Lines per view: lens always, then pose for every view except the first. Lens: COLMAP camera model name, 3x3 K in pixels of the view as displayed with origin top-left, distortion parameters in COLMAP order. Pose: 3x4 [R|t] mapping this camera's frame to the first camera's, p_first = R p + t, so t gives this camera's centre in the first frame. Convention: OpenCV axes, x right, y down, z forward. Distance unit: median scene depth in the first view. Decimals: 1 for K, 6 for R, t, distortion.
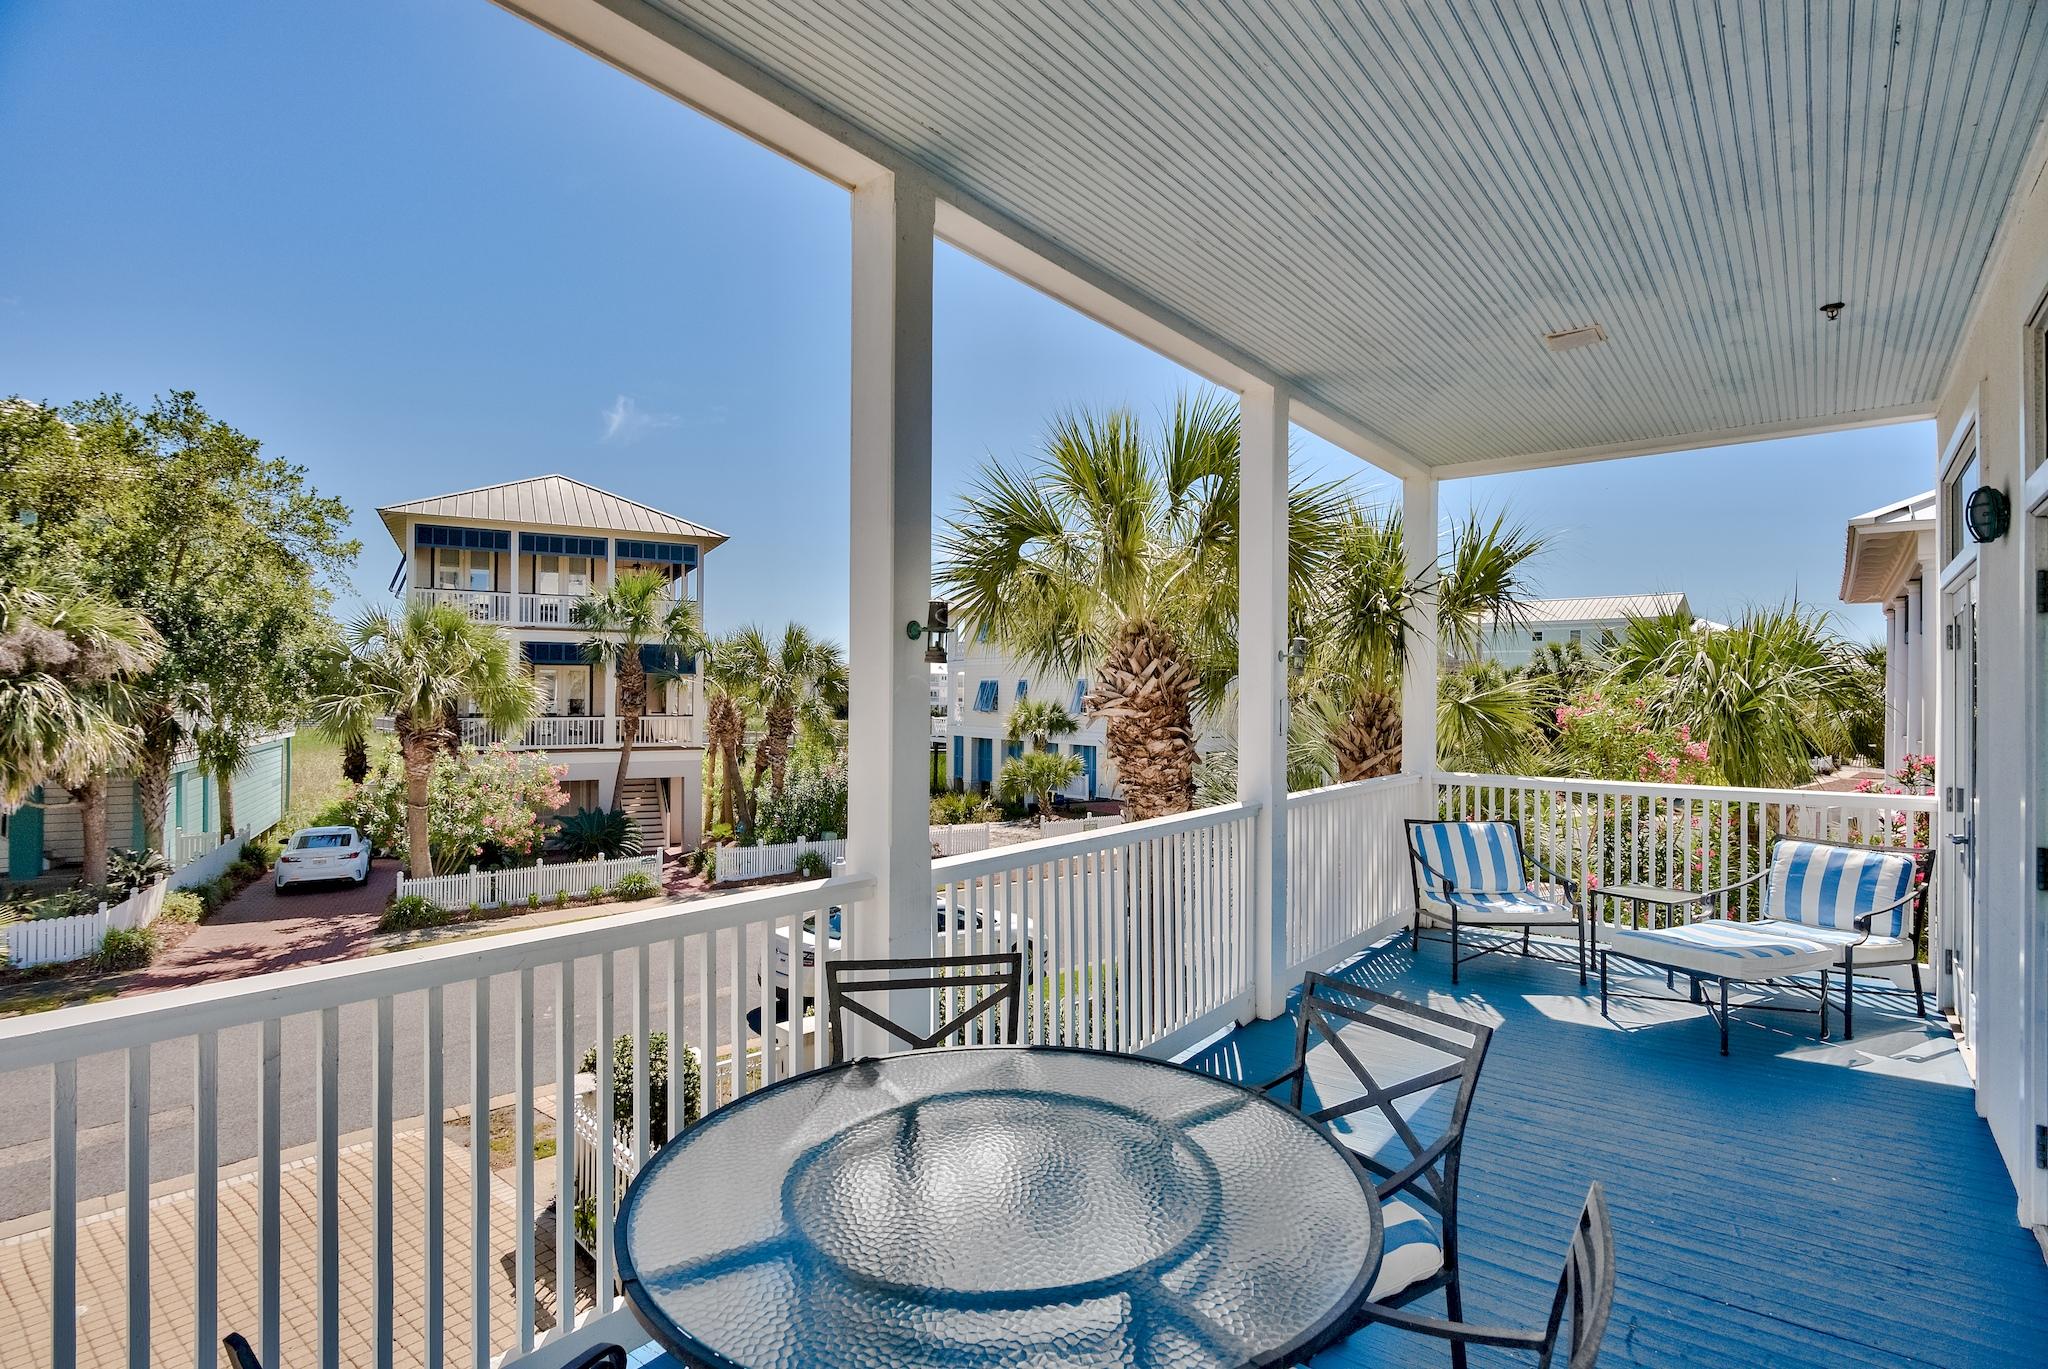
lens RADIAL K [[1001.7, 0, 1014.8], [0, 1001.7, 689.4], [0, 0, 1]] dist [-0.005600, 0.000506]
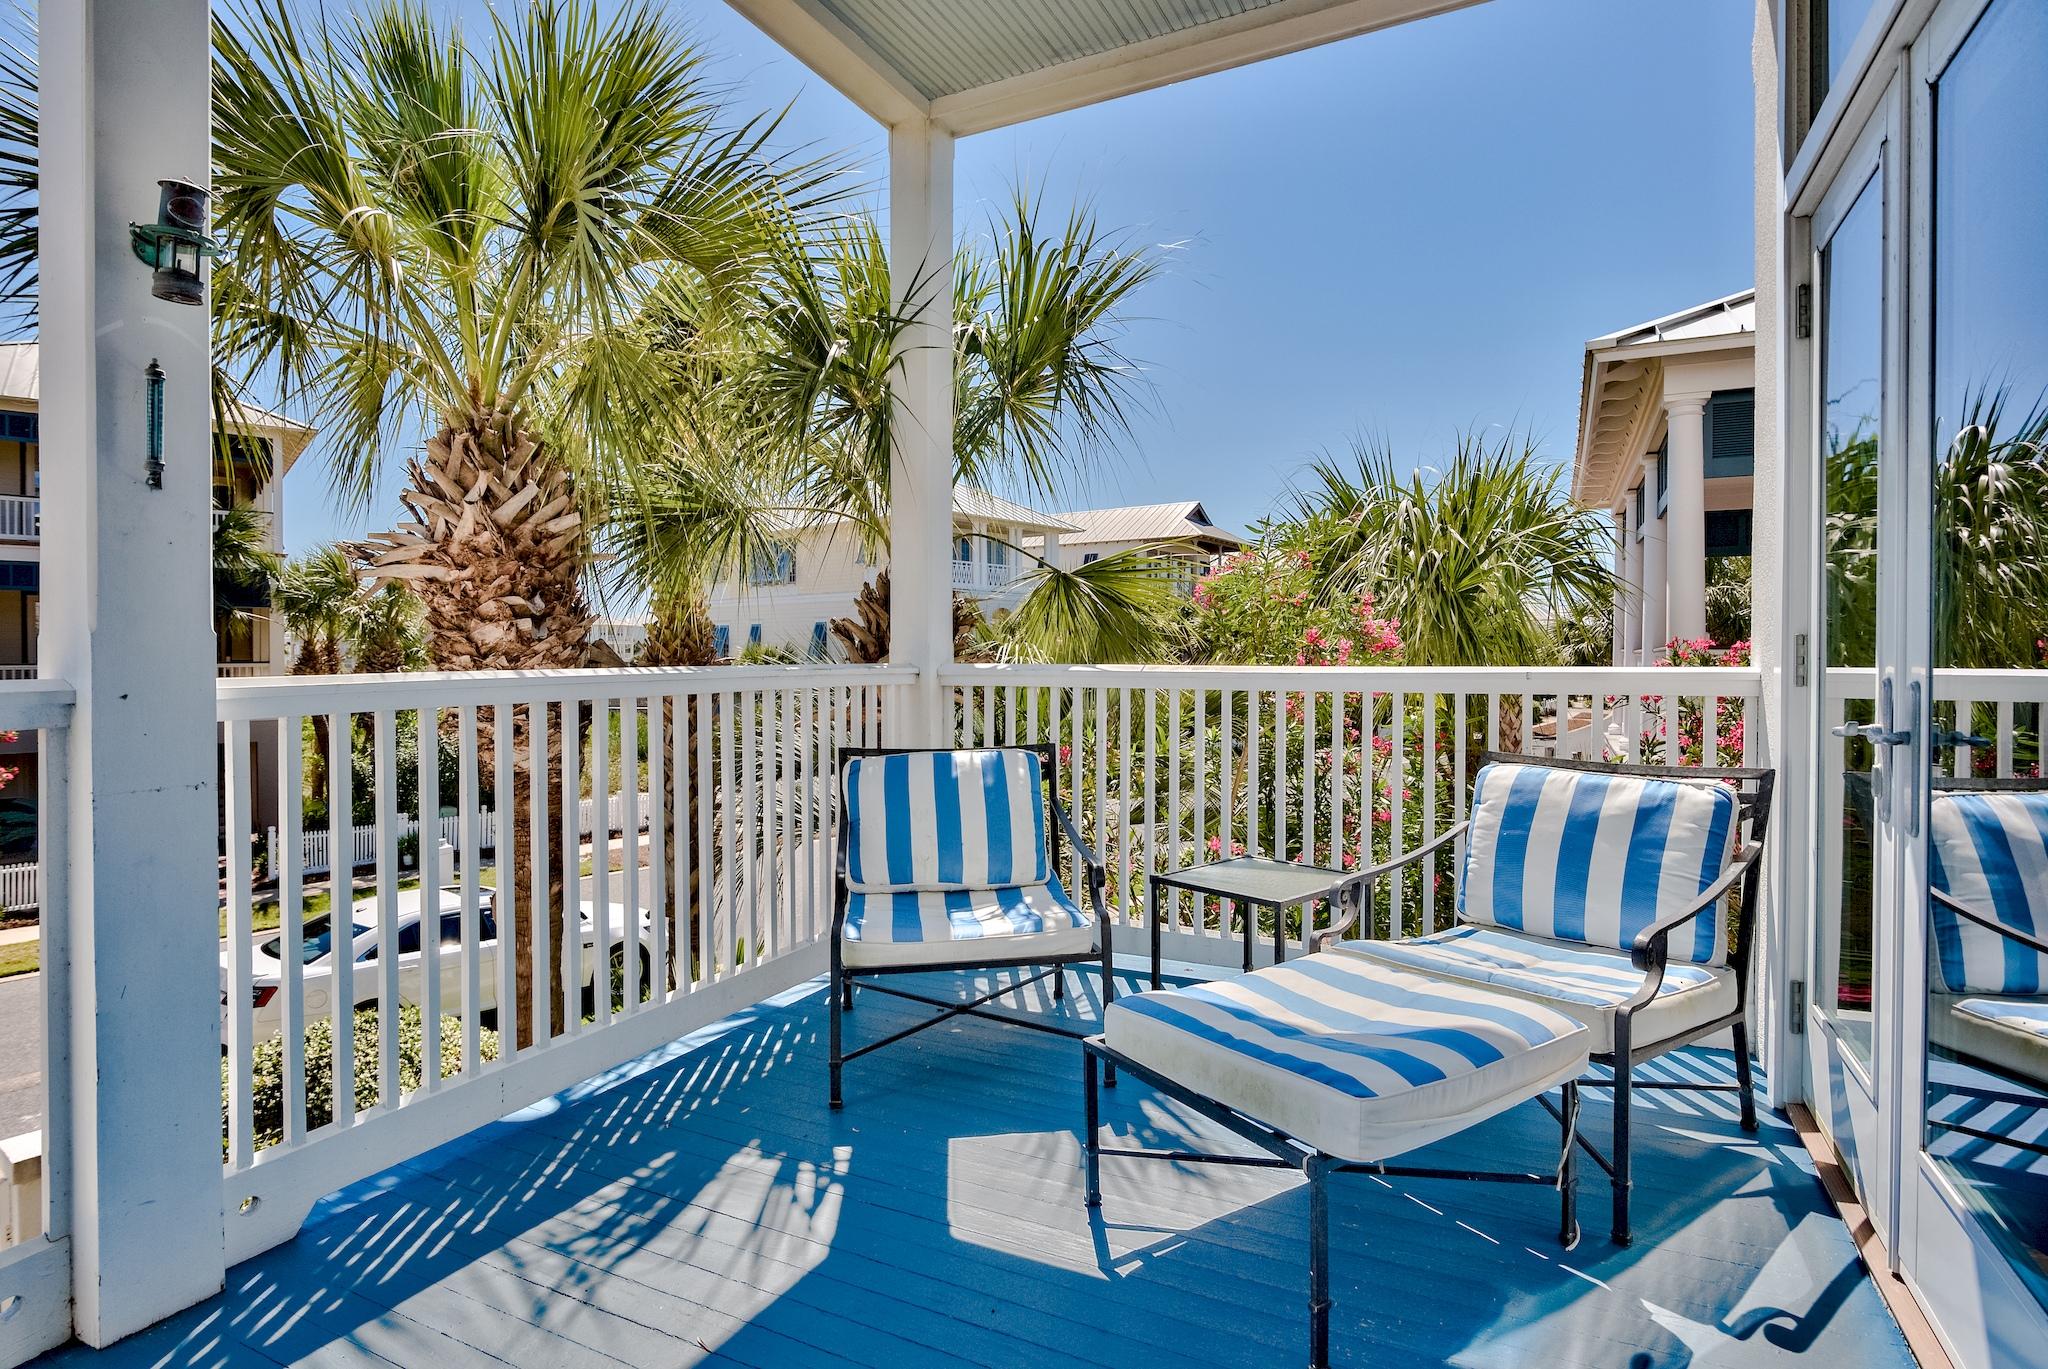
lens RADIAL K [[1001.7, 0, 1056.6], [0, 1001.7, 664.2], [0, 0, 1]] dist [-0.005600, 0.000506]
pose [[0.975634, -0.007751, 0.219265, 0.460241], [0.005060, 0.999905, 0.012832, 0.096826], [-0.219344, -0.011410, 0.975581, 0.575772]]
